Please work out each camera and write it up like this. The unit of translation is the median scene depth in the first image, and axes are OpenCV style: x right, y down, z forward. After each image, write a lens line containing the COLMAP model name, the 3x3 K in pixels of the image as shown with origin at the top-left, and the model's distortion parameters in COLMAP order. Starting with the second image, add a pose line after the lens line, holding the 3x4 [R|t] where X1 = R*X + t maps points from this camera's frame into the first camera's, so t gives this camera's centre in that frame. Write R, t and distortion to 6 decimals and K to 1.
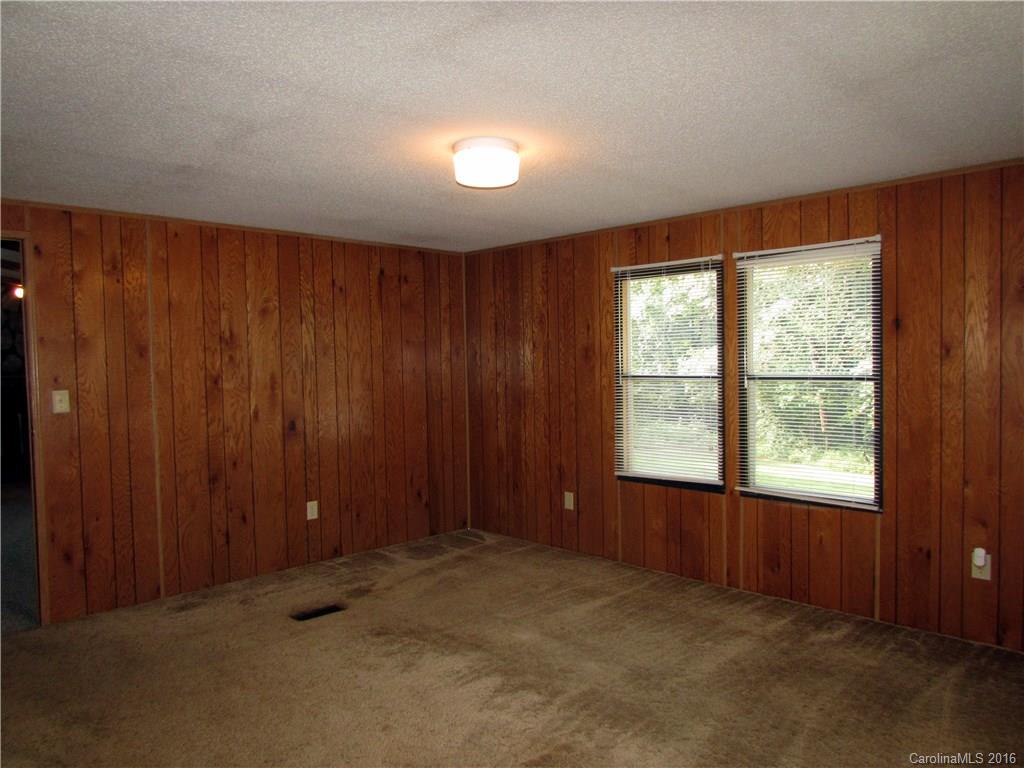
lens RADIAL K [[724.9, 0, 512.2], [0, 724.9, 385.4], [0, 0, 1]] dist [-0.032032, 0.002961]
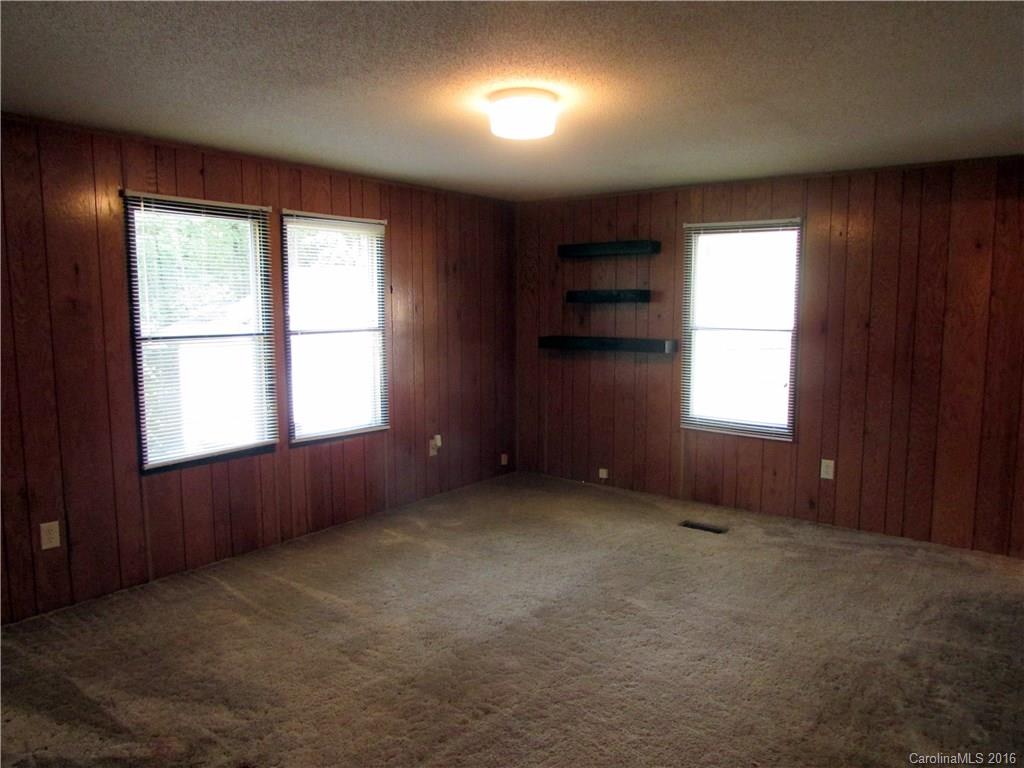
lens RADIAL K [[724.9, 0, 513.7], [0, 724.9, 385.1], [0, 0, 1]] dist [-0.032032, 0.002961]
pose [[-0.128051, -0.094246, 0.987279, -0.679115], [0.038812, 0.994236, 0.099944, -0.025694], [-0.991008, 0.051116, -0.123655, 0.751651]]
